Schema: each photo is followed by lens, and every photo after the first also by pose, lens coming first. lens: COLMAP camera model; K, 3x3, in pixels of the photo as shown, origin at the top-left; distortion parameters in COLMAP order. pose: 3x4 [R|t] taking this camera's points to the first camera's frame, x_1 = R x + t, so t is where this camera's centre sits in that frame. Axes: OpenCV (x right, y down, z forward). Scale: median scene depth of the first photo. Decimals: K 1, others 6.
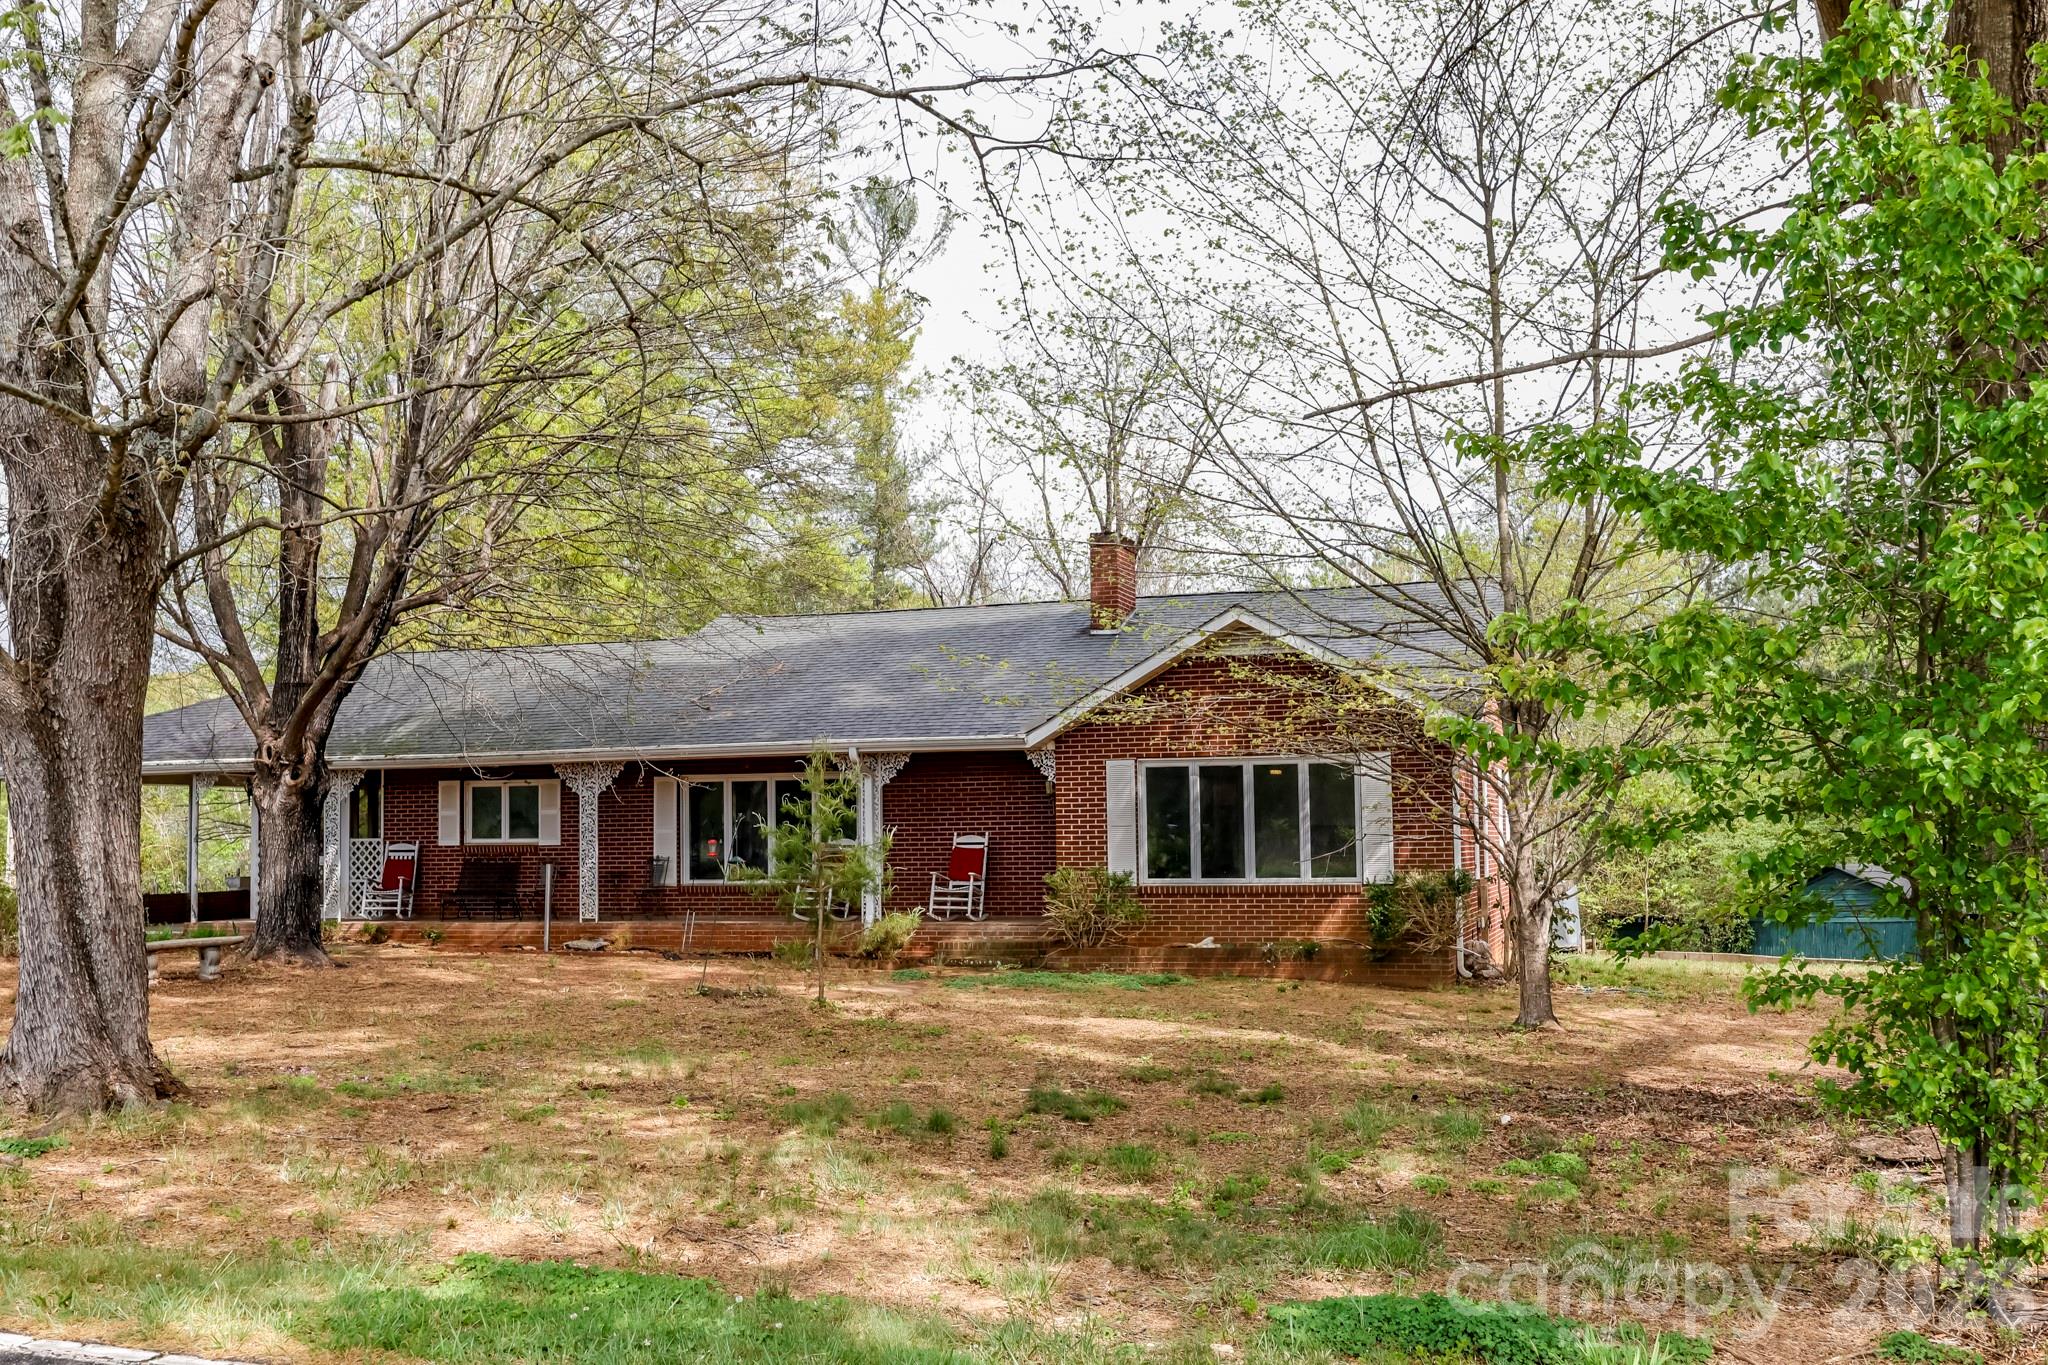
lens RADIAL K [[2105.0, 0, 1024.0], [0, 2105.0, 682.5], [0, 0, 1]] dist [0.002403, -0.001076]
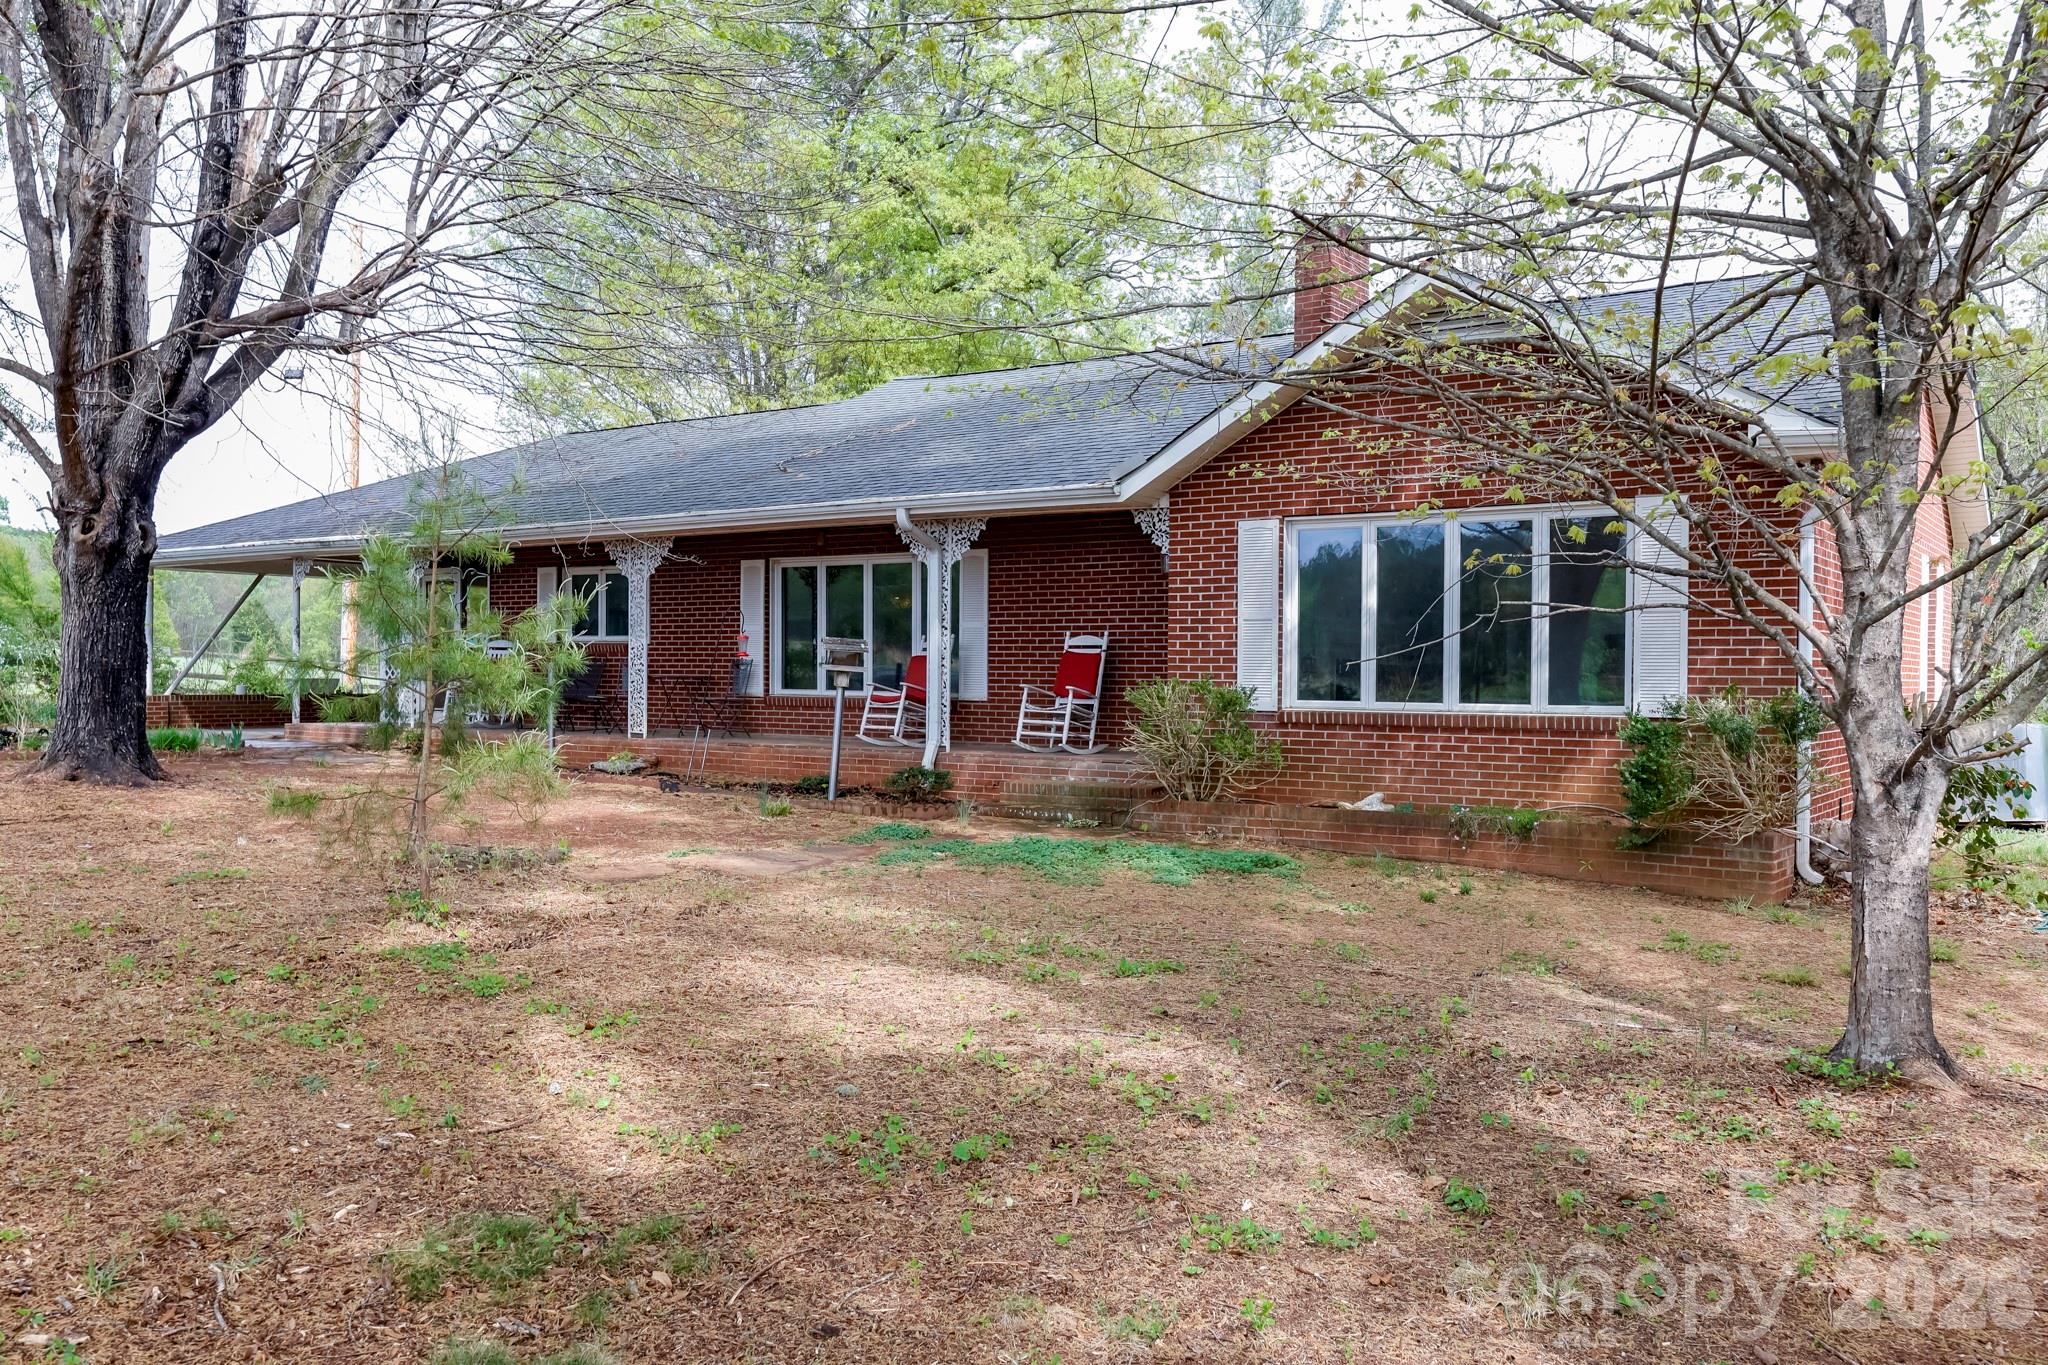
lens RADIAL K [[1718.4, 0, 1024.0], [0, 1718.4, 682.5], [0, 0, 1]] dist [0.055126, 0.000832]
pose [[0.959950, 0.023480, -0.279185, 0.126797], [-0.000984, 0.996758, 0.080448, 0.044241], [0.280169, -0.076951, 0.956861, 0.459084]]
